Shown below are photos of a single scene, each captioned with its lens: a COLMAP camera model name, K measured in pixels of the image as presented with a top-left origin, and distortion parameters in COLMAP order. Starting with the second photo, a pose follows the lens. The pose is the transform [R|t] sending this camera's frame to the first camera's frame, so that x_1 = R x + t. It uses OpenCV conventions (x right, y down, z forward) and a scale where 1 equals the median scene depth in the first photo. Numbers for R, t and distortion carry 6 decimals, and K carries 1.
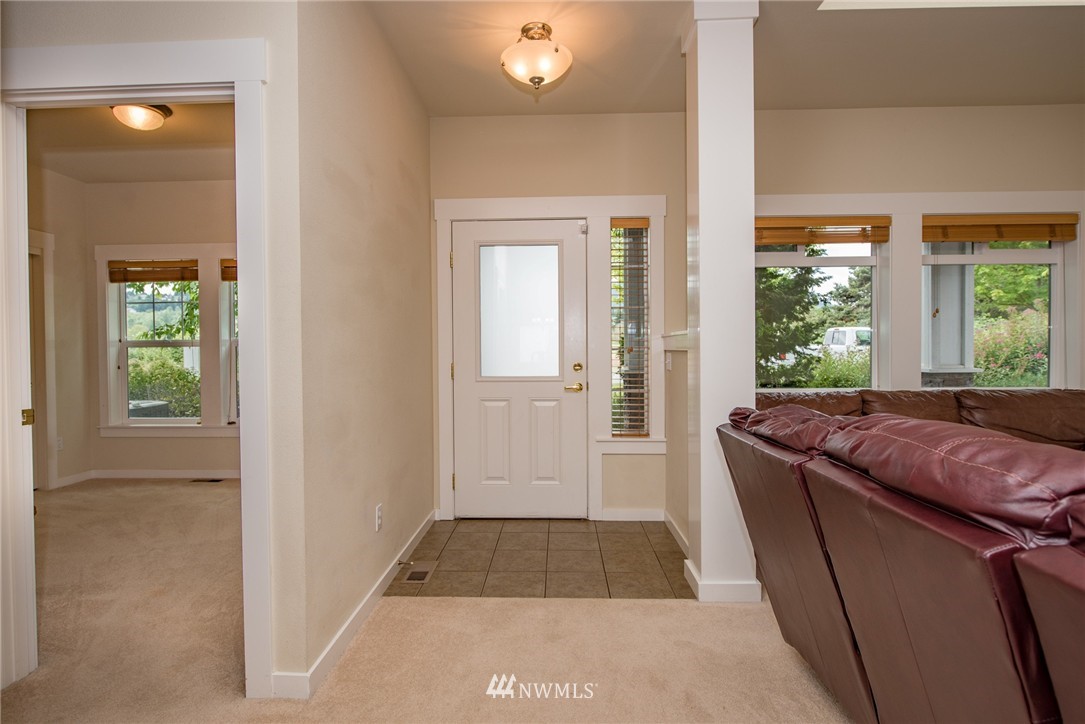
lens RADIAL K [[554.8, 0, 542.5], [0, 554.8, 362.0], [0, 0, 1]] dist [-0.006561, -0.000964]
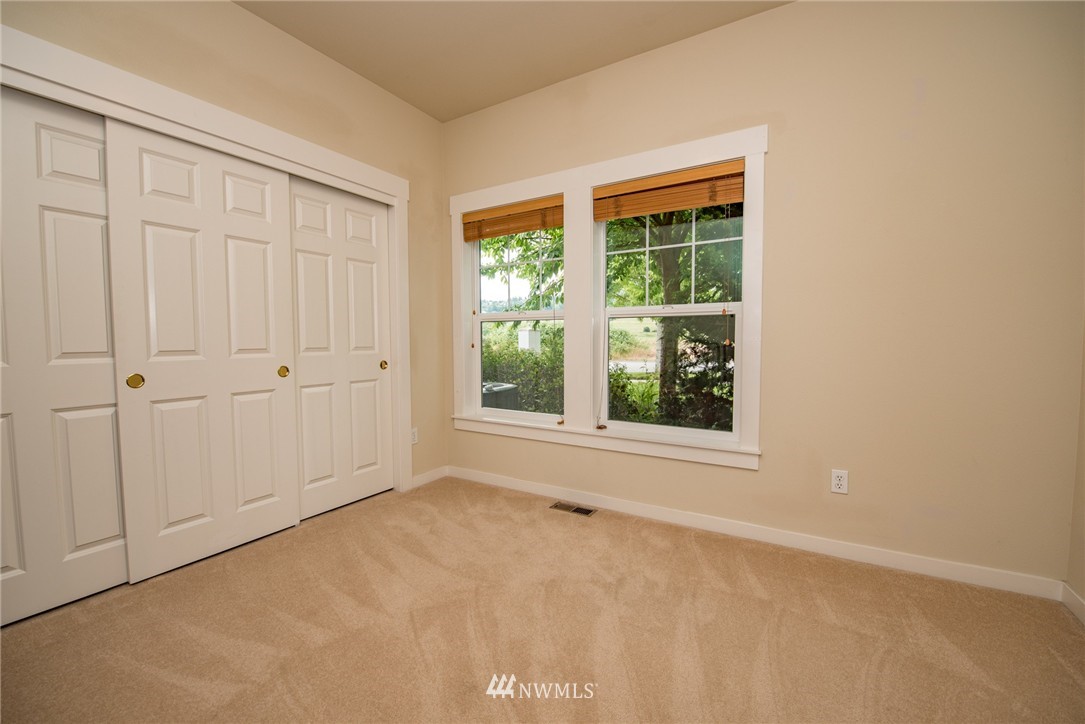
lens RADIAL K [[436.1, 0, 542.5], [0, 436.1, 362.0], [0, 0, 1]] dist [0.000408, 0.000003]
pose [[0.874162, 0.027303, -0.484867, -0.360332], [-0.011352, 0.999294, 0.035806, 0.008530], [0.485502, -0.025796, 0.873855, 0.481205]]
